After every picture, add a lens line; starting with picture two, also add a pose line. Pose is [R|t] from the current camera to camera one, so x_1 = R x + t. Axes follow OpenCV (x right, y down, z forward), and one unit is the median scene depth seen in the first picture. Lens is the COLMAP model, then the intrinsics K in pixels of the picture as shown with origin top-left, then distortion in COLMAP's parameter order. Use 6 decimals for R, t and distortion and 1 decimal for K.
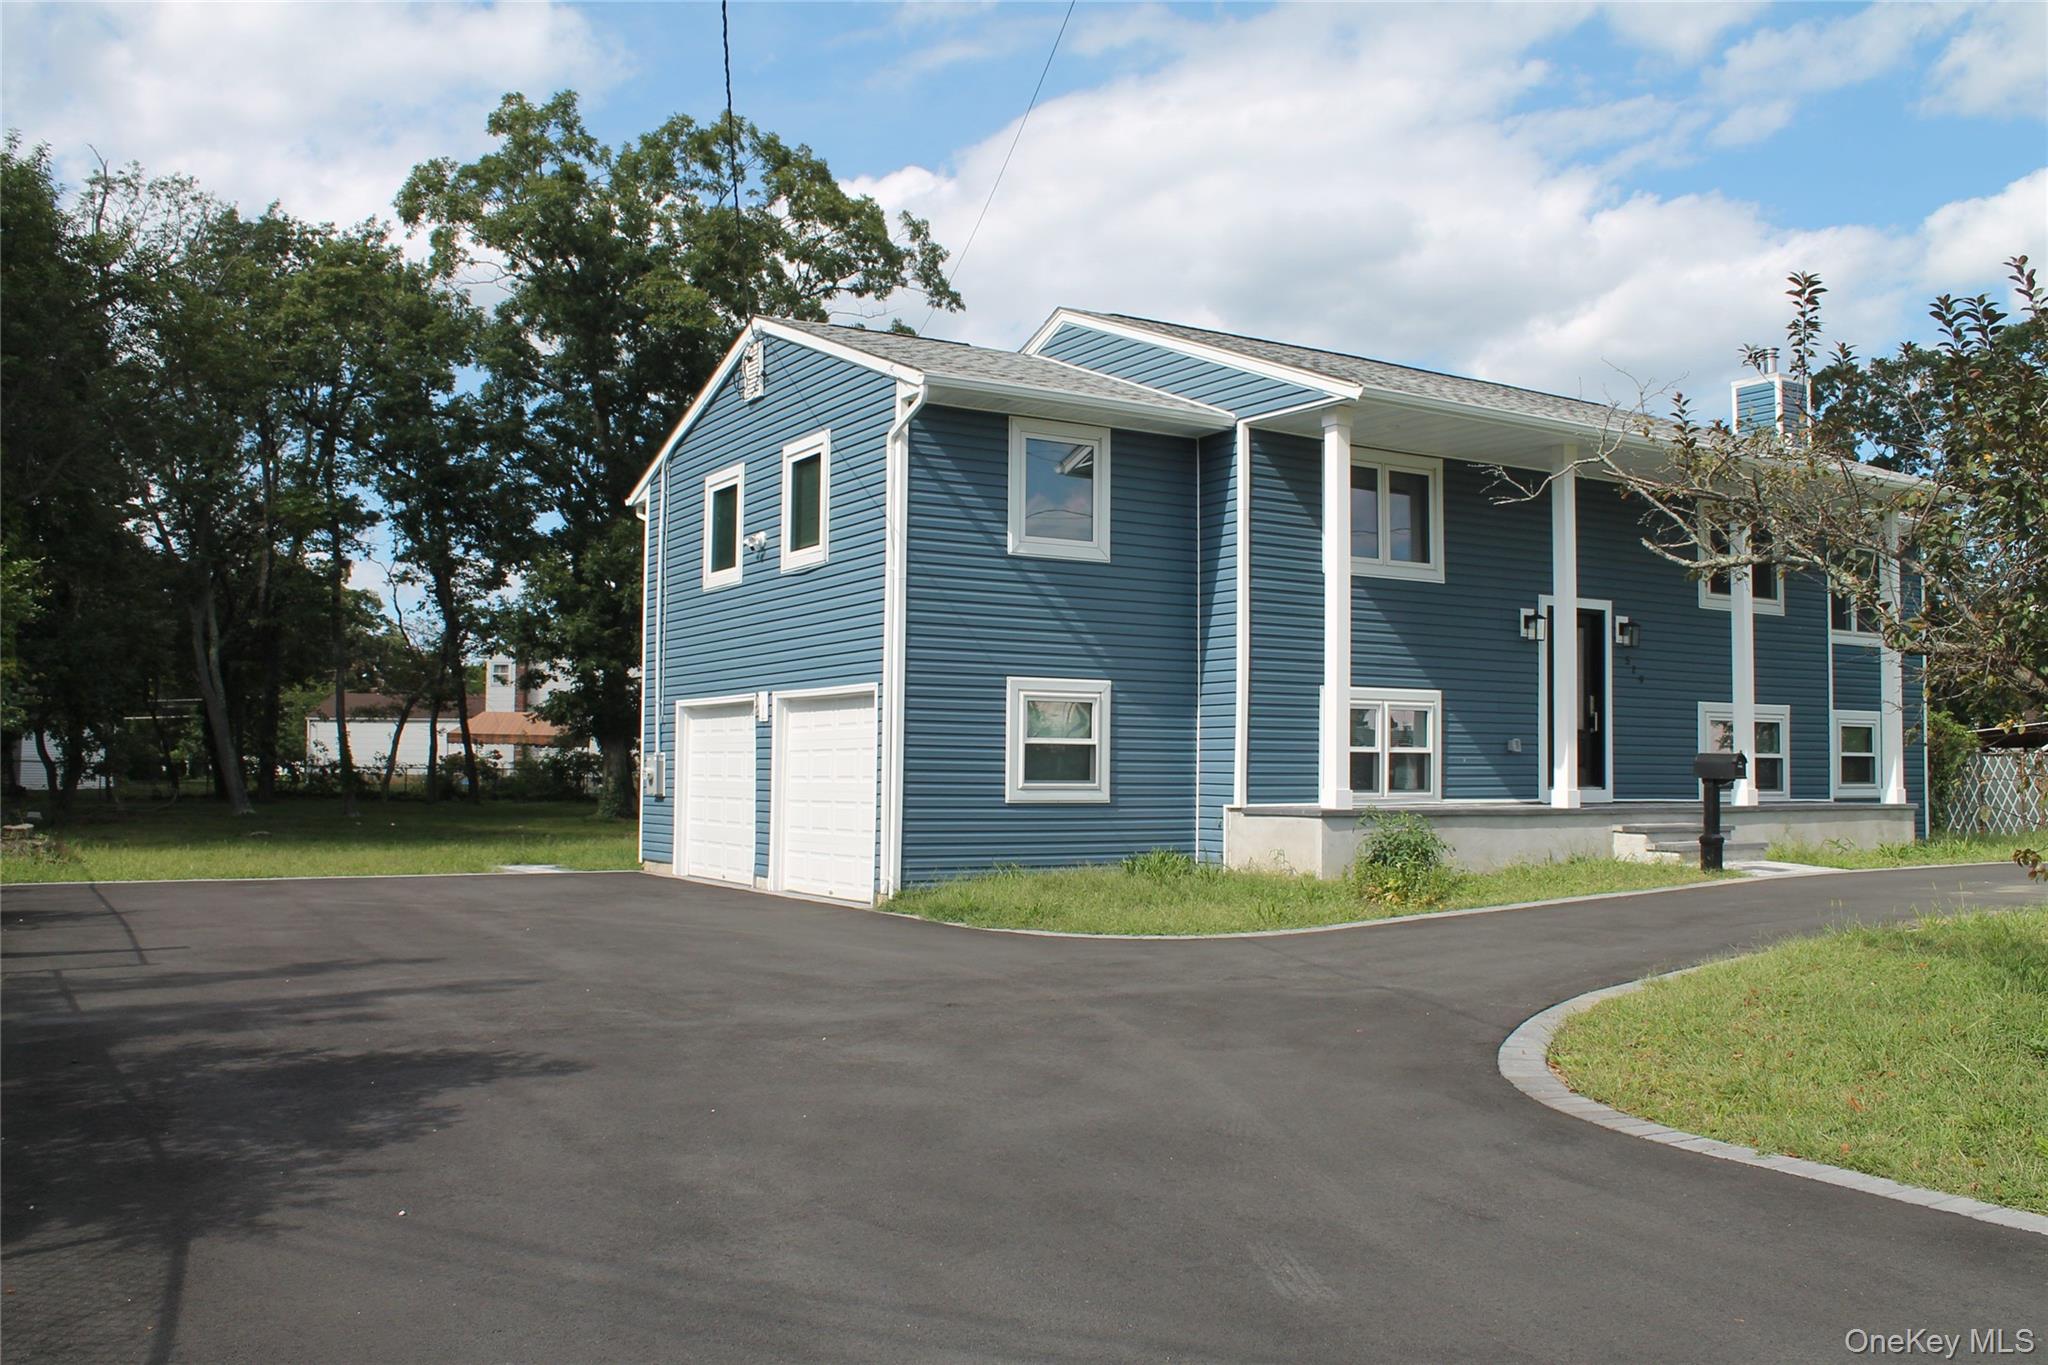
lens RADIAL K [[1754.5, 0, 1024.2], [0, 1754.5, 676.6], [0, 0, 1]] dist [-0.168345, 0.142589]
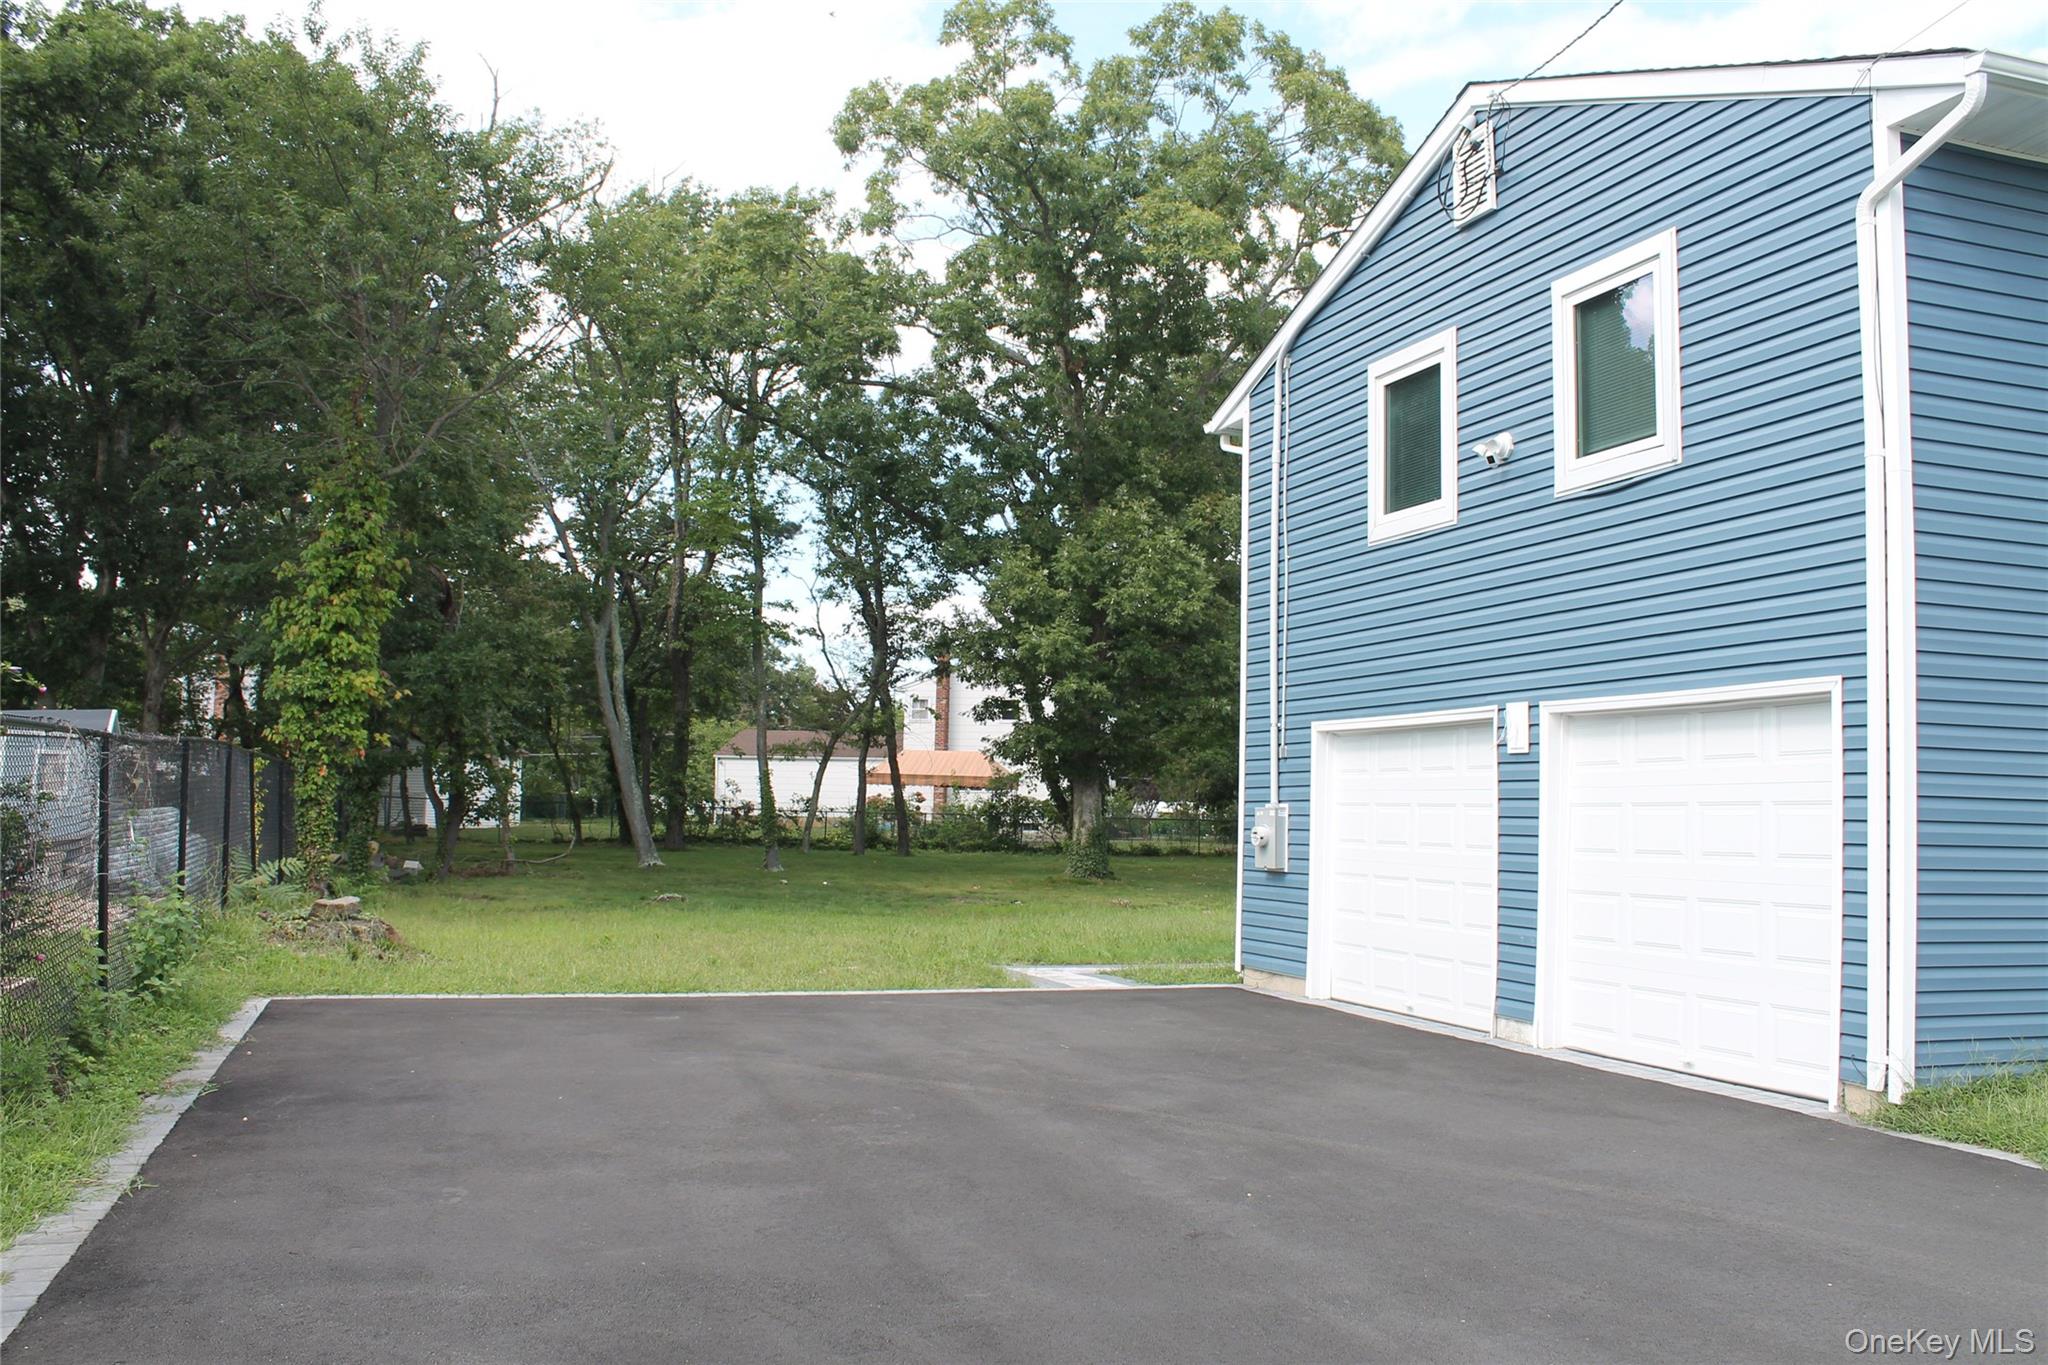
lens RADIAL K [[1754.5, 0, 1024.2], [0, 1754.5, 676.6], [0, 0, 1]] dist [-0.168345, 0.142589]
pose [[0.976213, -0.001428, -0.216808, -0.090027], [-0.004011, 0.999688, -0.024644, 0.007291], [0.216775, 0.024927, 0.975903, 0.195844]]
